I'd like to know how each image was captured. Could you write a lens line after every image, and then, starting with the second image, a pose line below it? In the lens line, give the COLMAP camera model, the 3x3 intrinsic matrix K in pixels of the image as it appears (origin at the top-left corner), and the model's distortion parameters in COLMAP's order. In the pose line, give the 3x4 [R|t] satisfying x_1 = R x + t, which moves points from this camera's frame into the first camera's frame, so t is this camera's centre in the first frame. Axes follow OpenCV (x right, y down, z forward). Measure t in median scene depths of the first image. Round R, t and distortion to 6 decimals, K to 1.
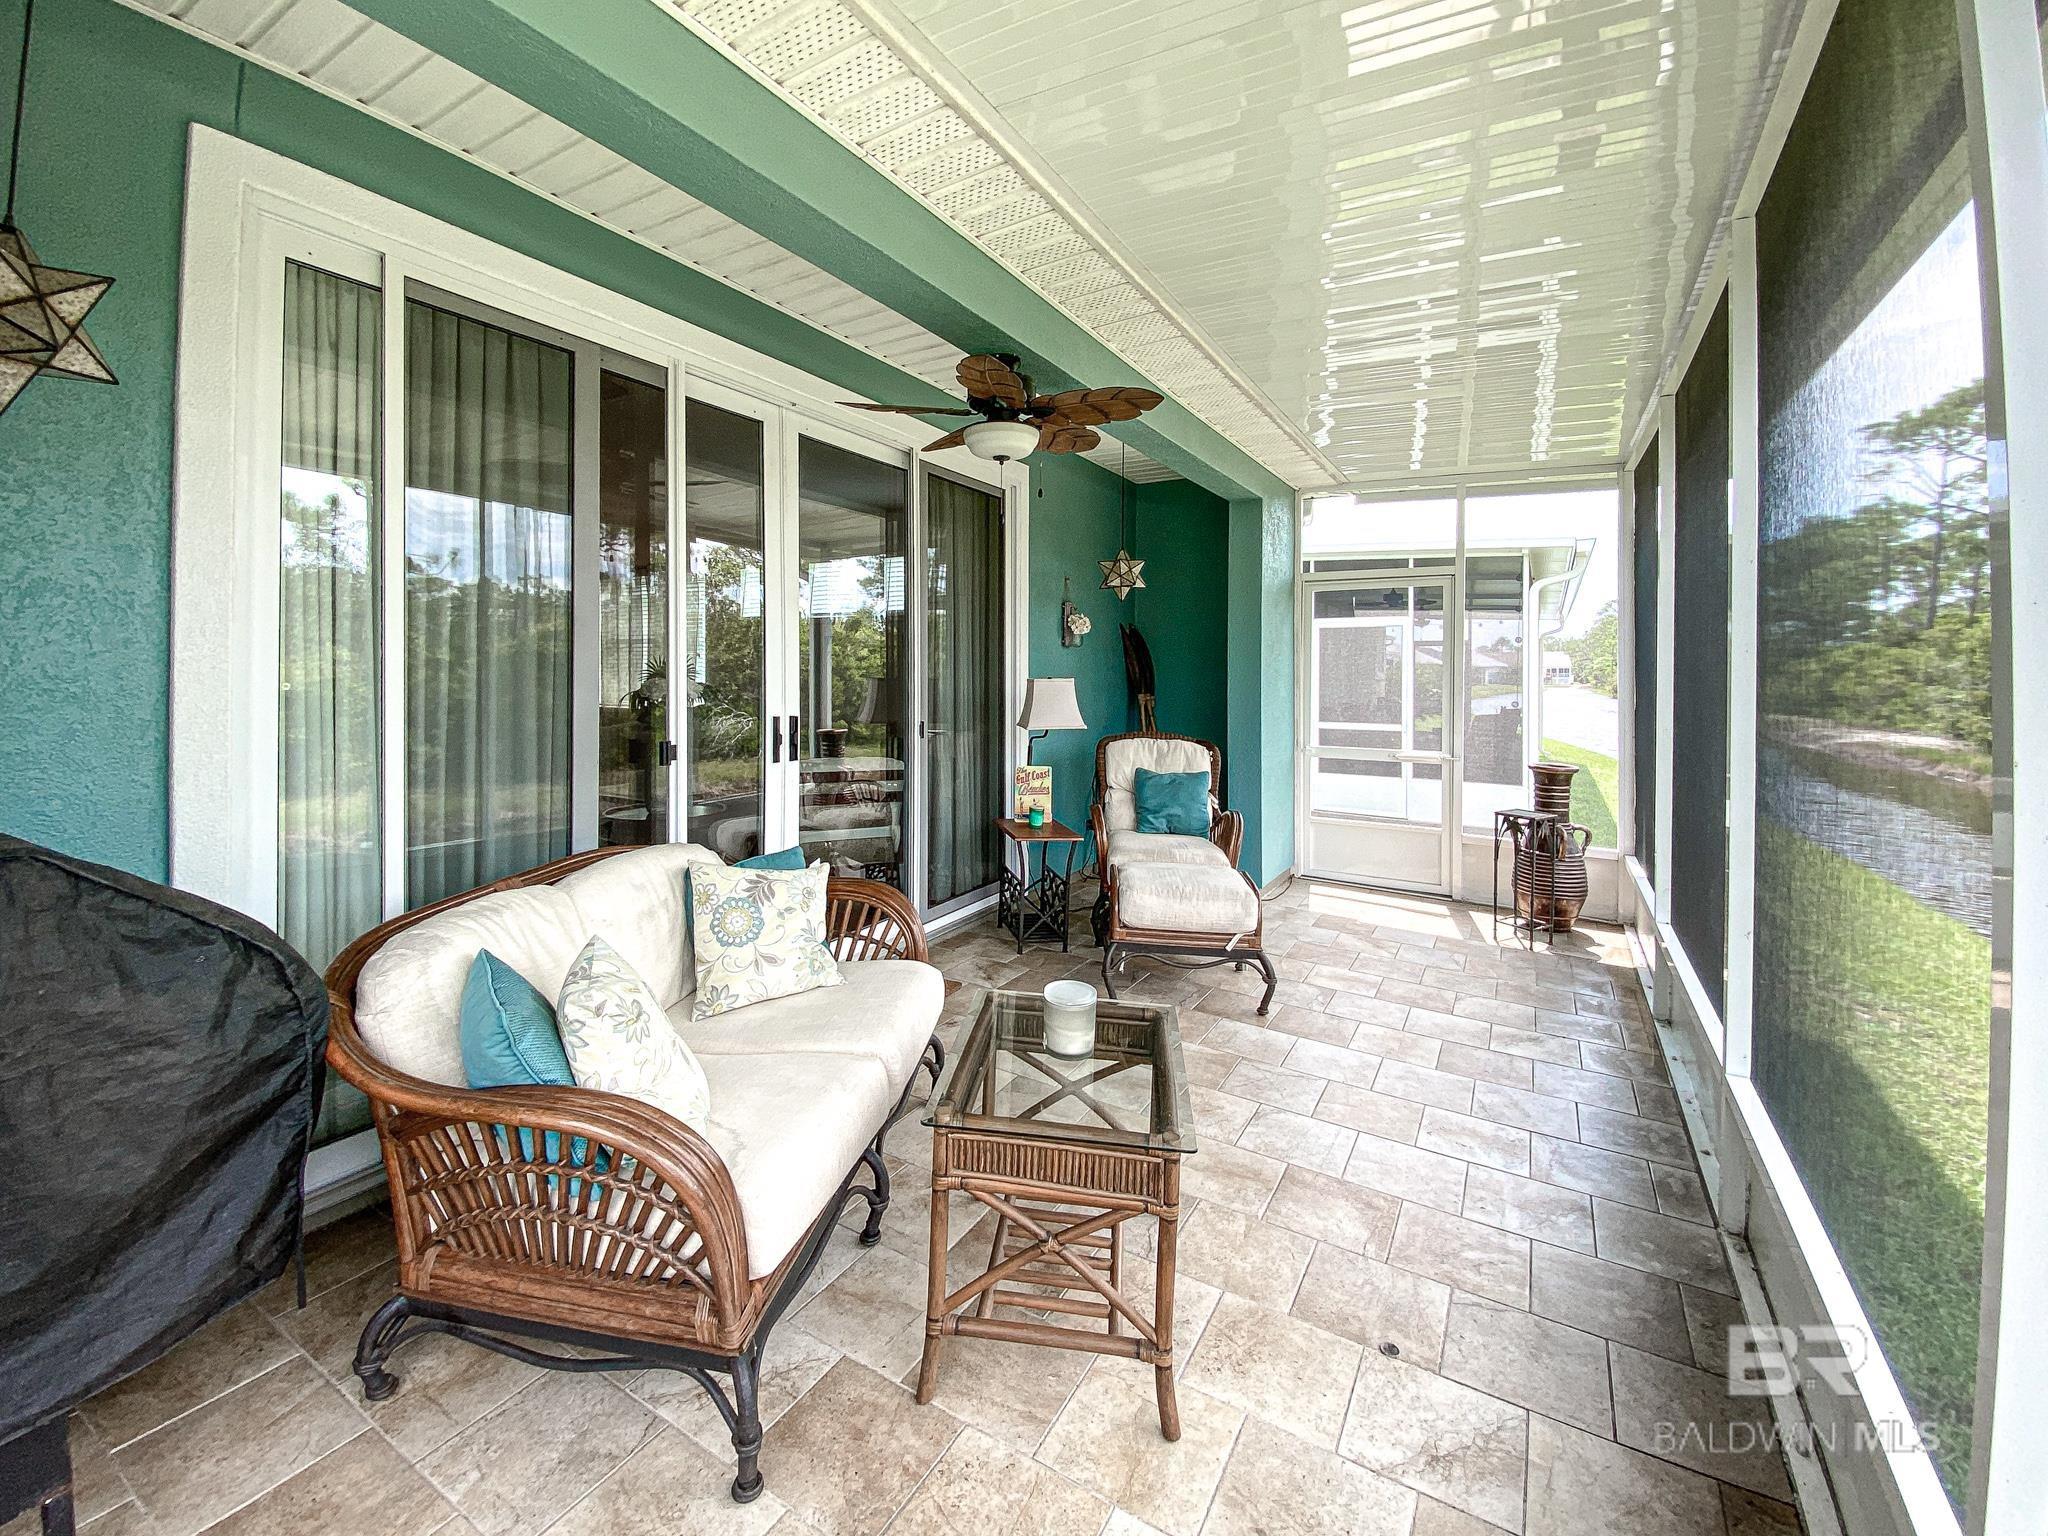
lens RADIAL K [[885.4, 0, 1021.3], [0, 885.4, 642.2], [0, 0, 1]] dist [0.036256, -0.023884]
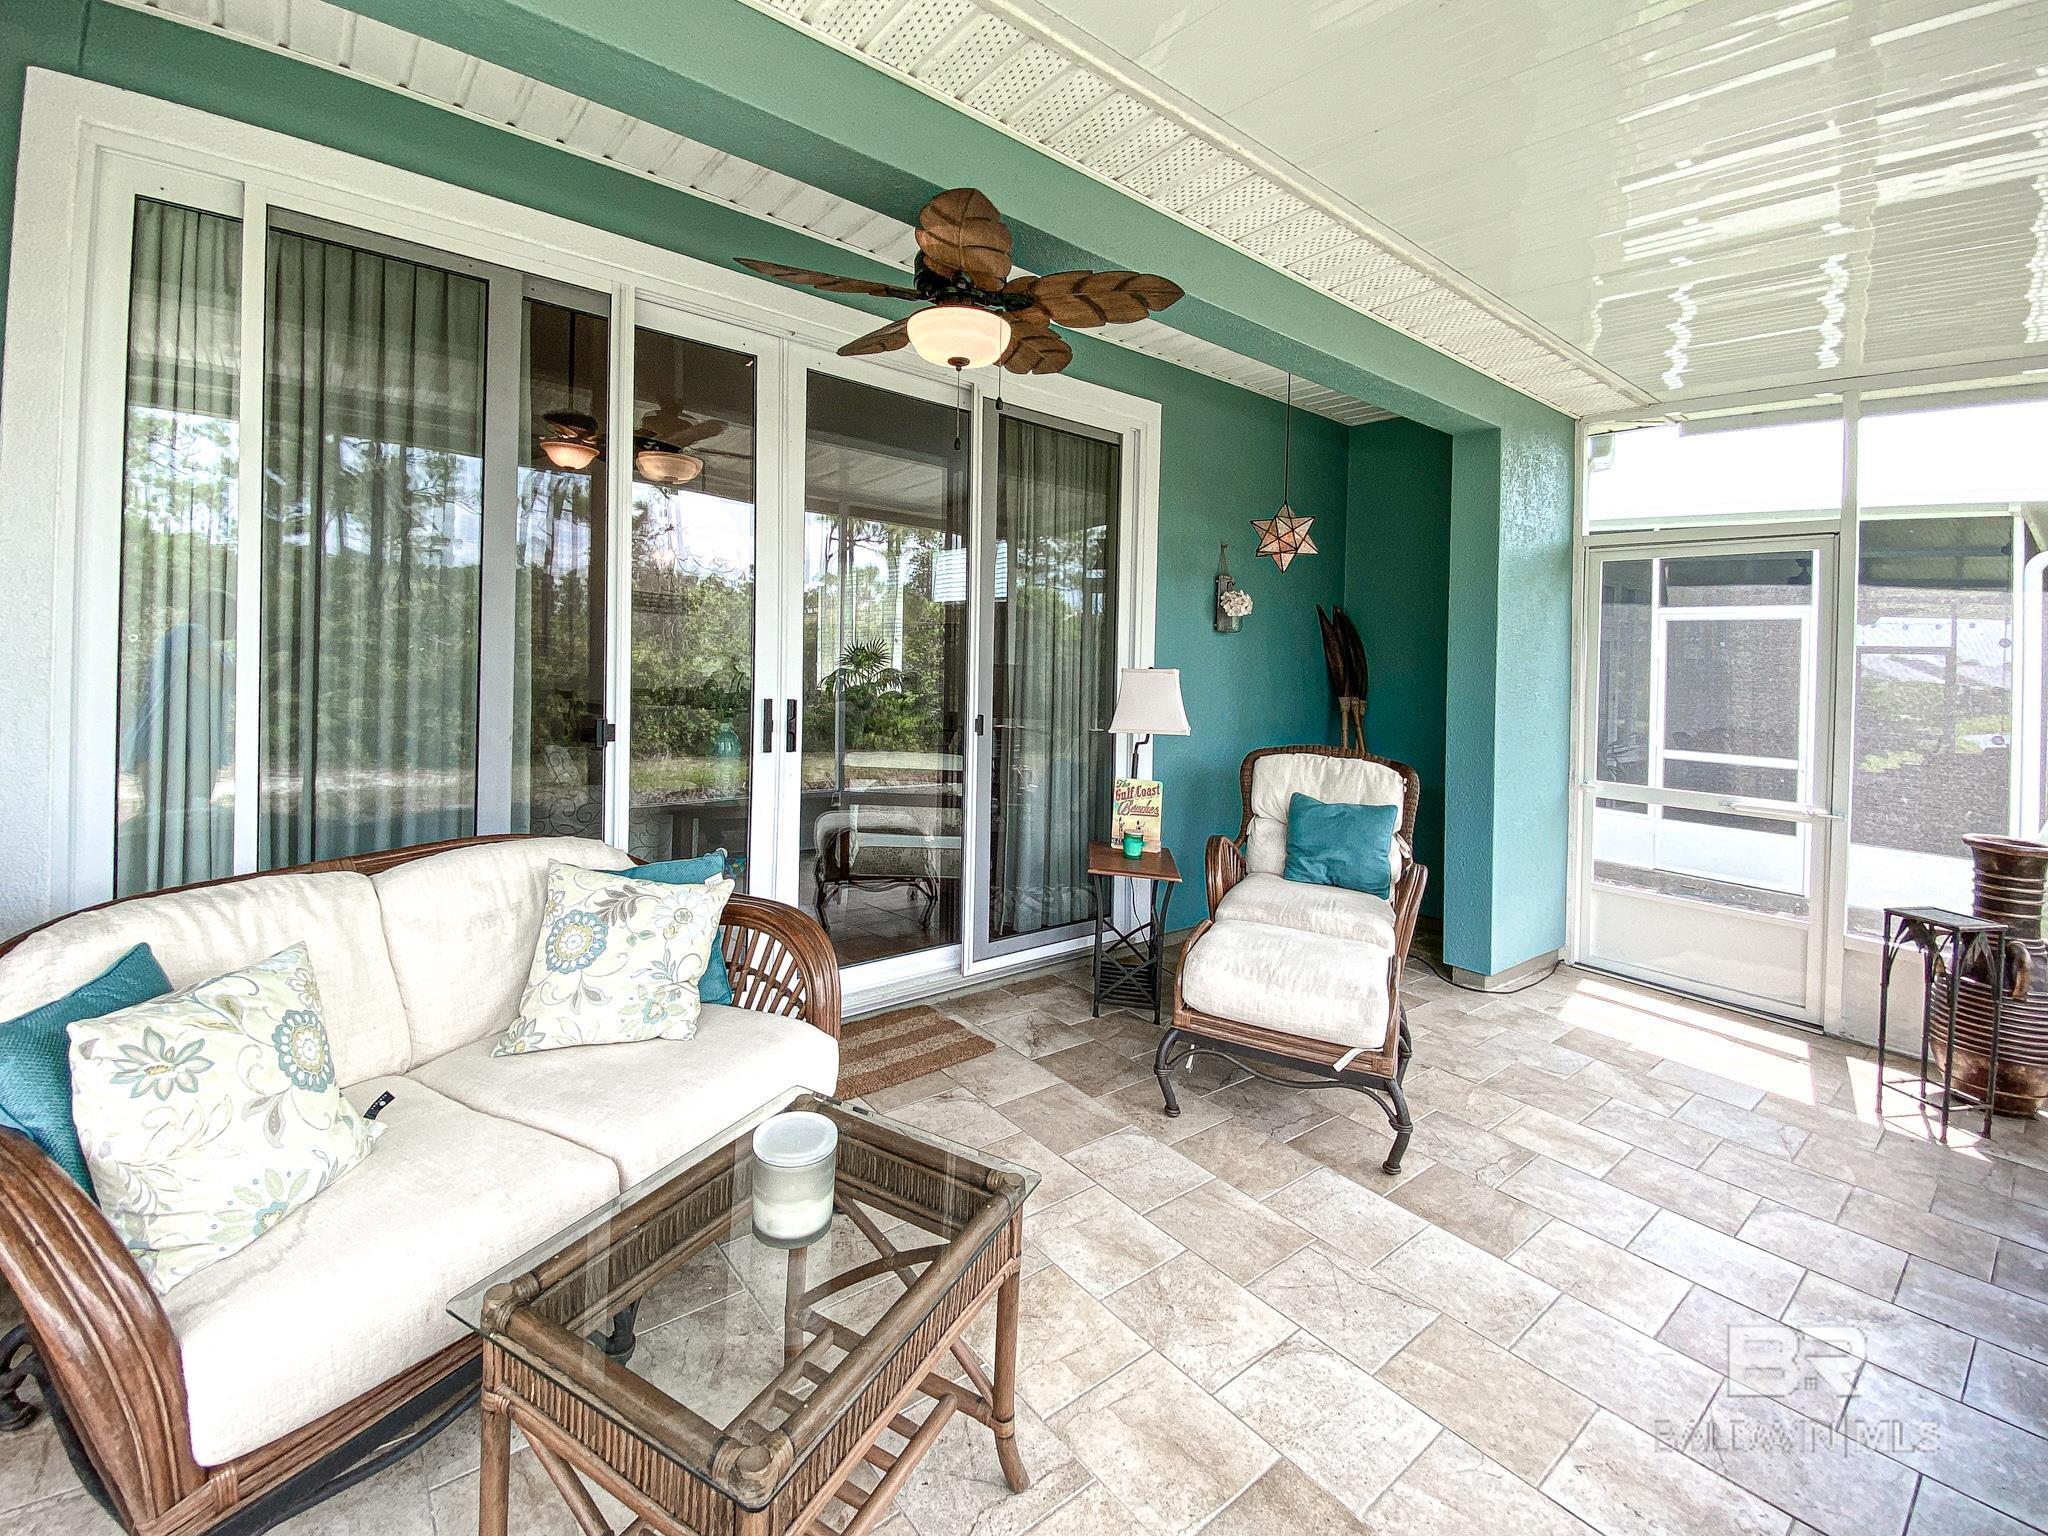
lens RADIAL K [[936.3, 0, 946.5], [0, 936.3, 630.2], [0, 0, 1]] dist [0.005728, -0.009062]
pose [[0.931530, 0.019387, -0.363146, 0.173796], [-0.020716, 0.999785, 0.000235, 0.011366], [0.363073, 0.007304, 0.931732, 0.180367]]
